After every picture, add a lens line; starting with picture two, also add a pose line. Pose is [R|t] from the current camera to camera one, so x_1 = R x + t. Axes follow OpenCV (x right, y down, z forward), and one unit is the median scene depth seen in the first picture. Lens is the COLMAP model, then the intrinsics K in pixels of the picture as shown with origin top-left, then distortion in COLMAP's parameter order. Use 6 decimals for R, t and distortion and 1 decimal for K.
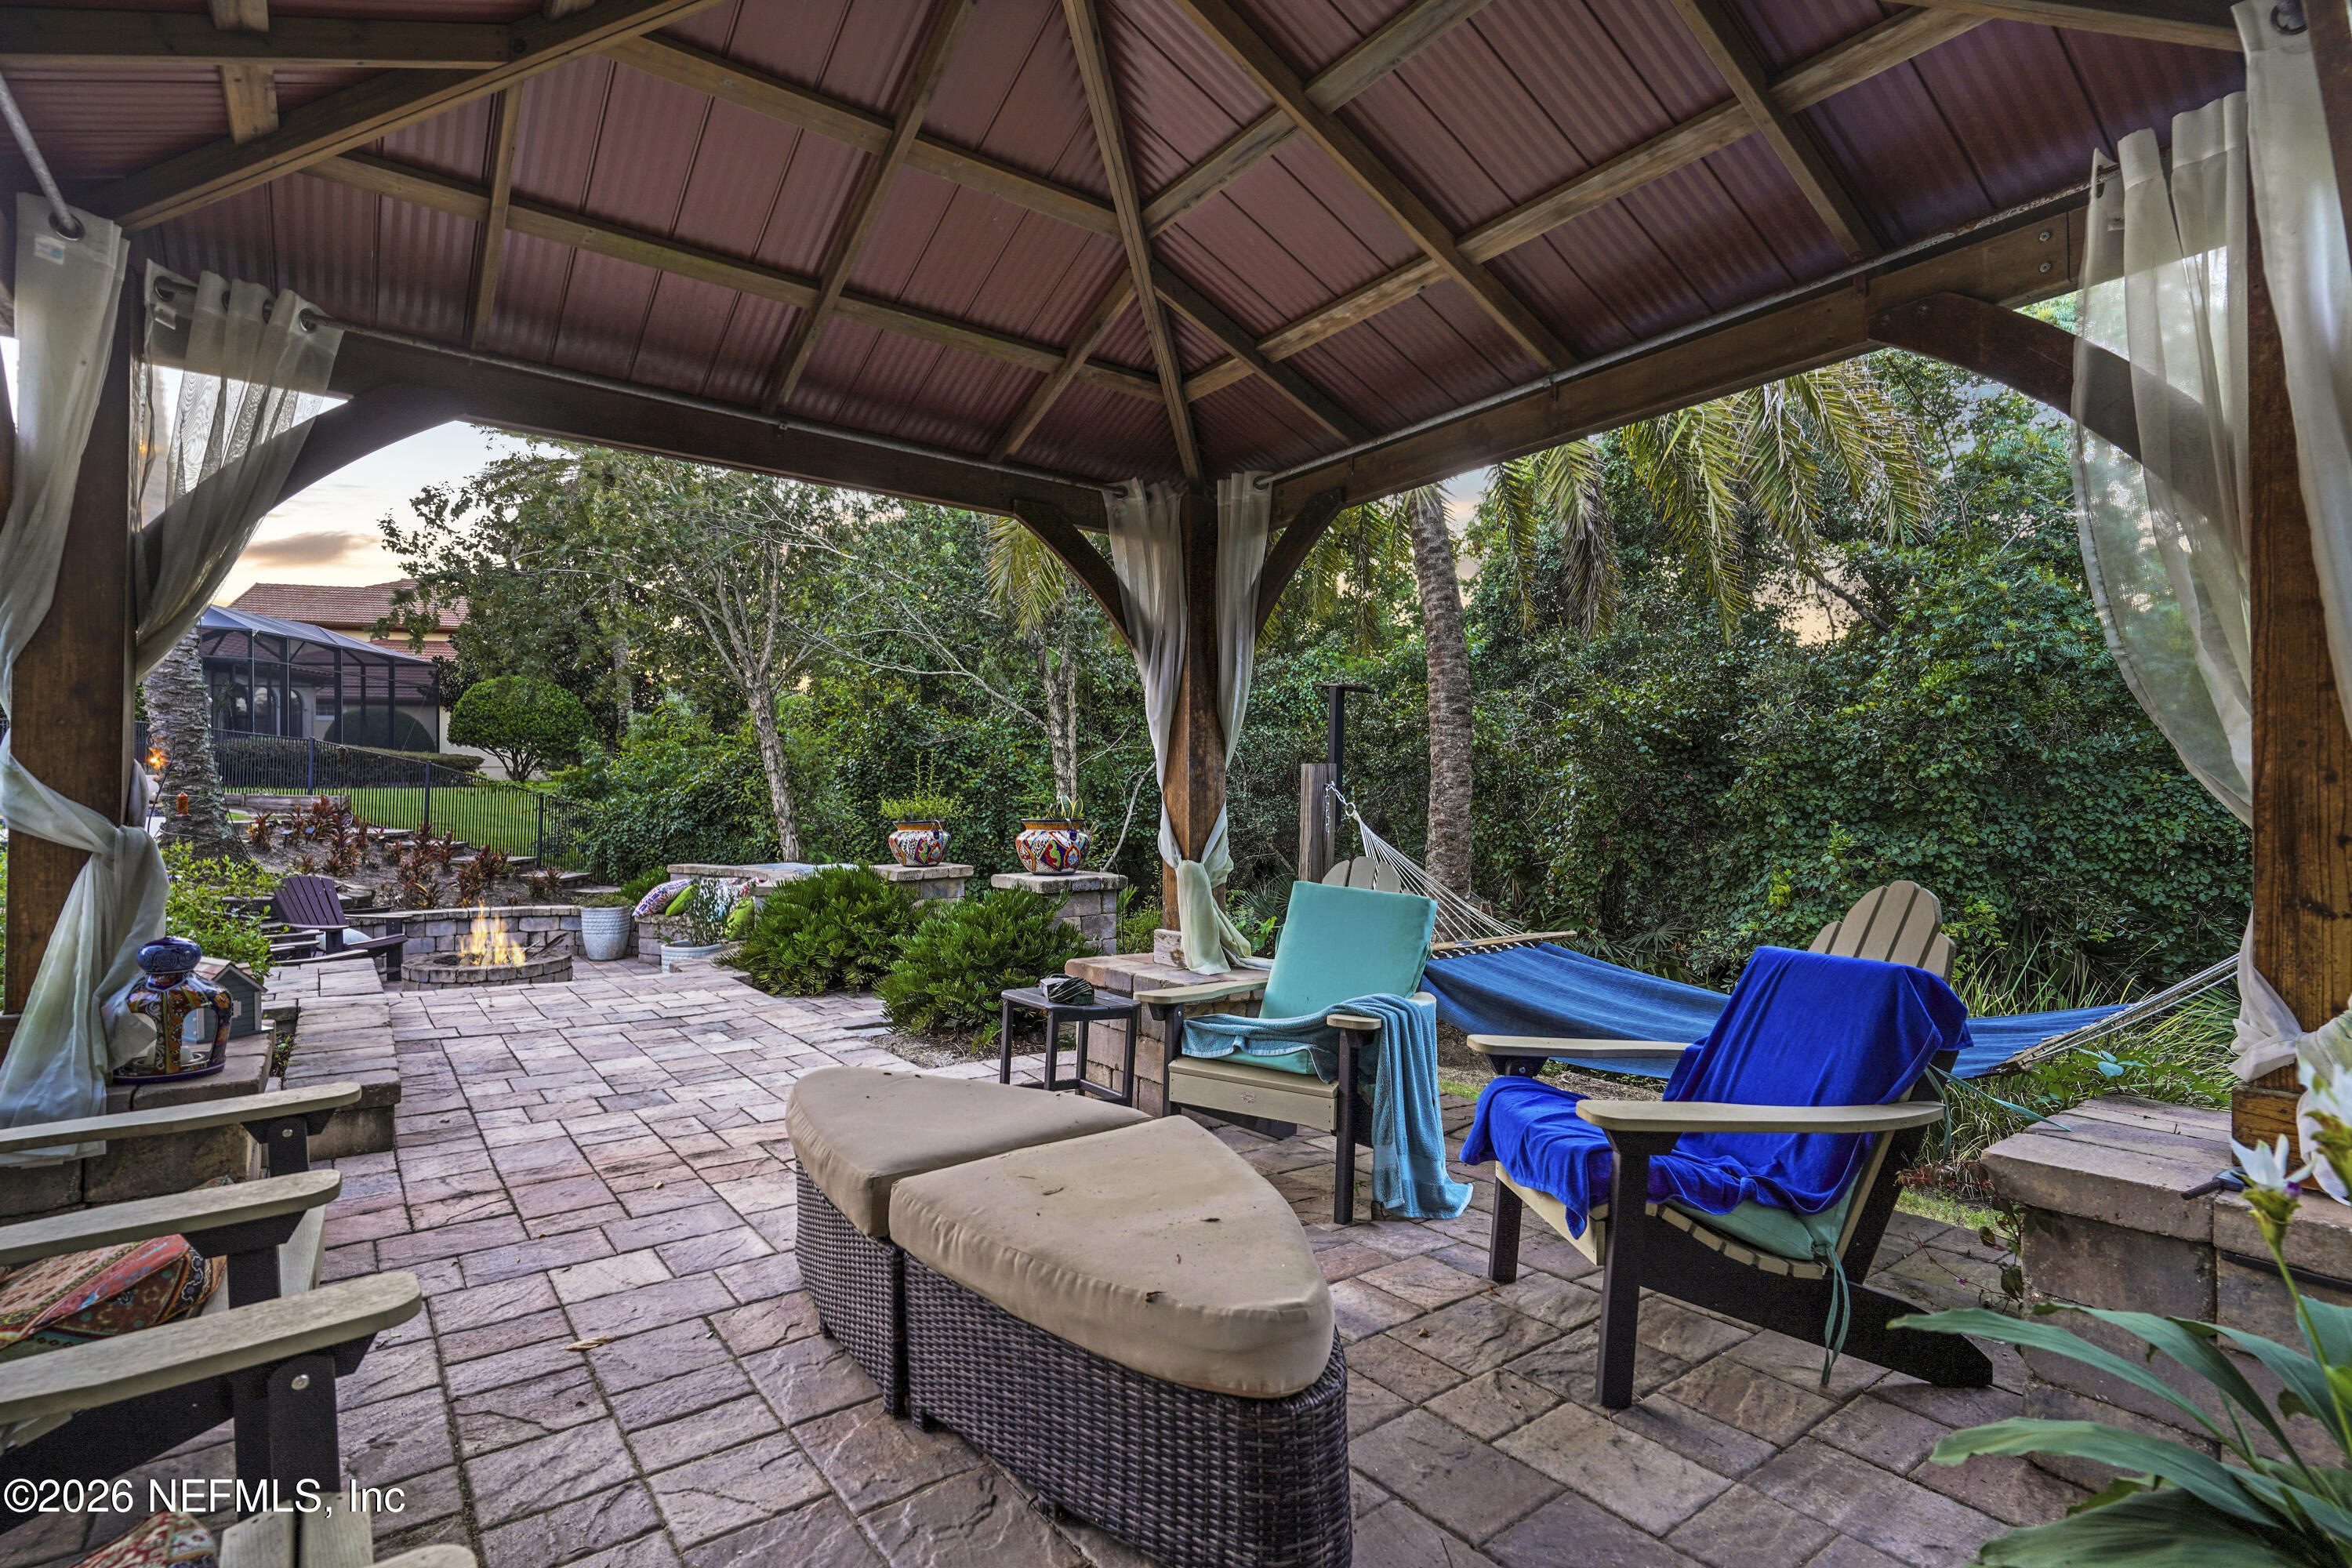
lens RADIAL K [[1145.4, 0, 1162.9], [0, 1145.4, 785.2], [0, 0, 1]] dist [0.000587, 0.000050]
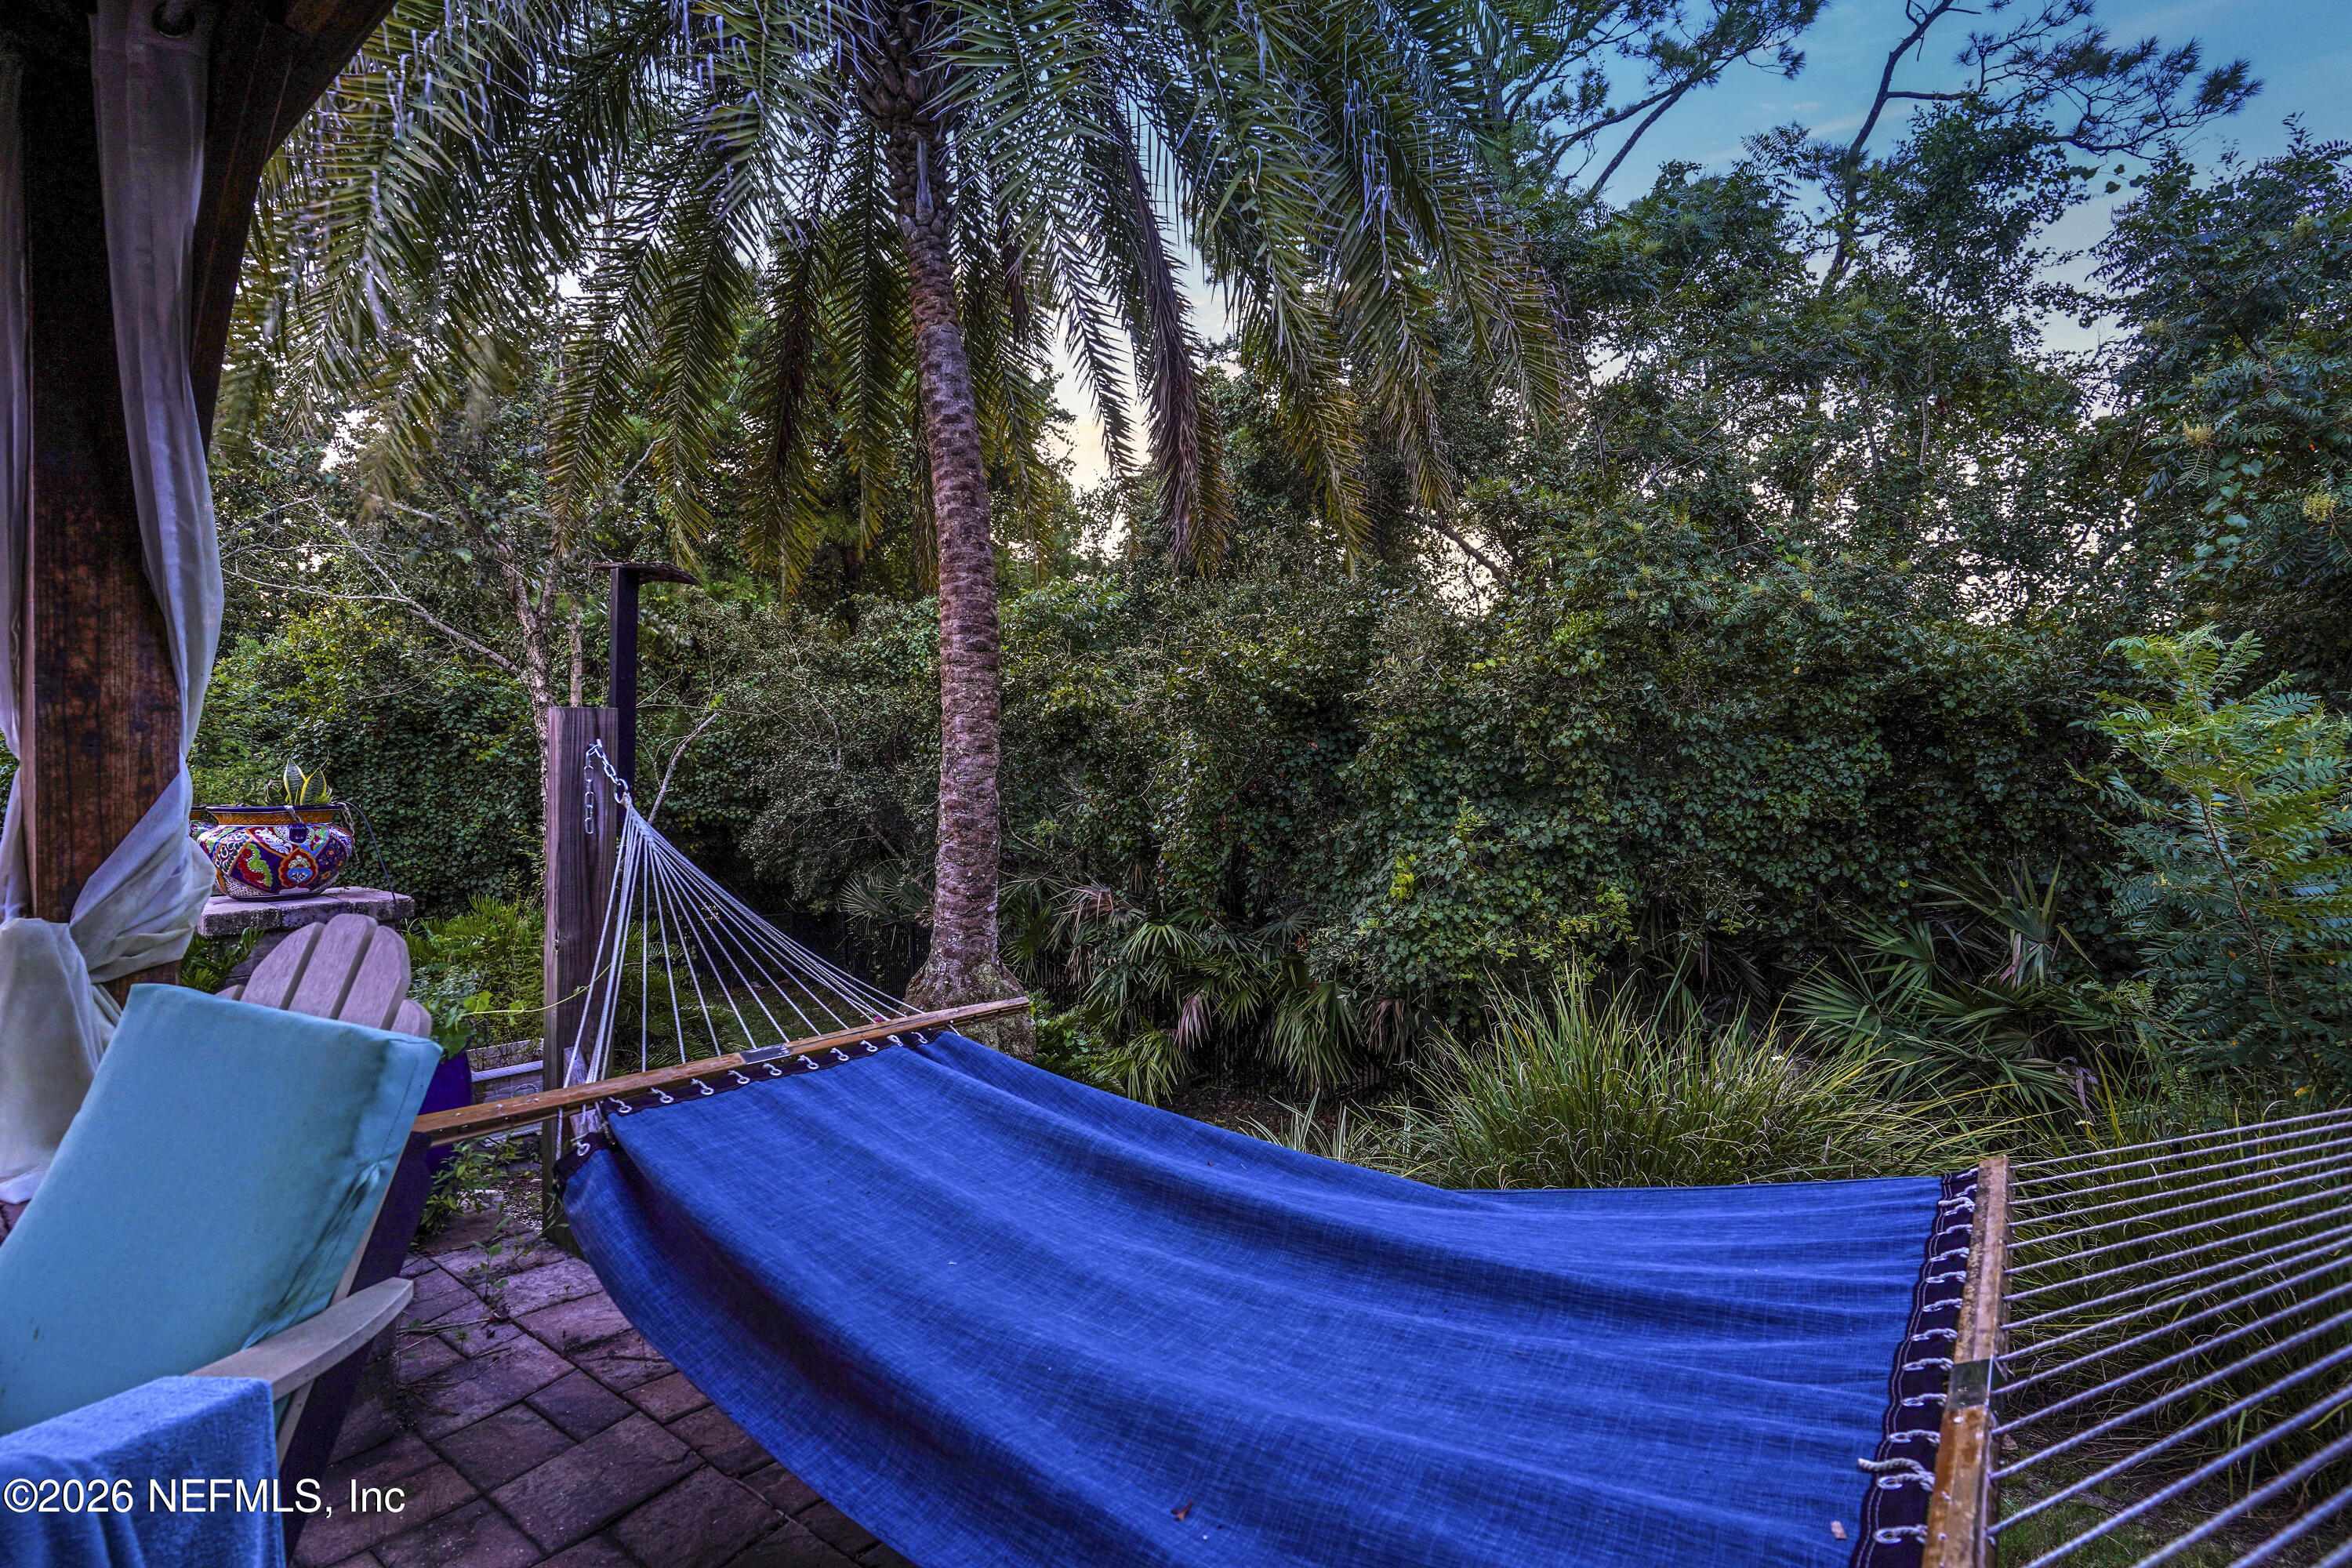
lens RADIAL K [[1145.4, 0, 1162.9], [0, 1145.4, 785.2], [0, 0, 1]] dist [0.000587, 0.000050]
pose [[0.967535, -0.003599, 0.252710, 0.161928], [-0.002996, 0.999665, 0.025707, 0.001704], [-0.252718, -0.025630, 0.967201, 0.242940]]
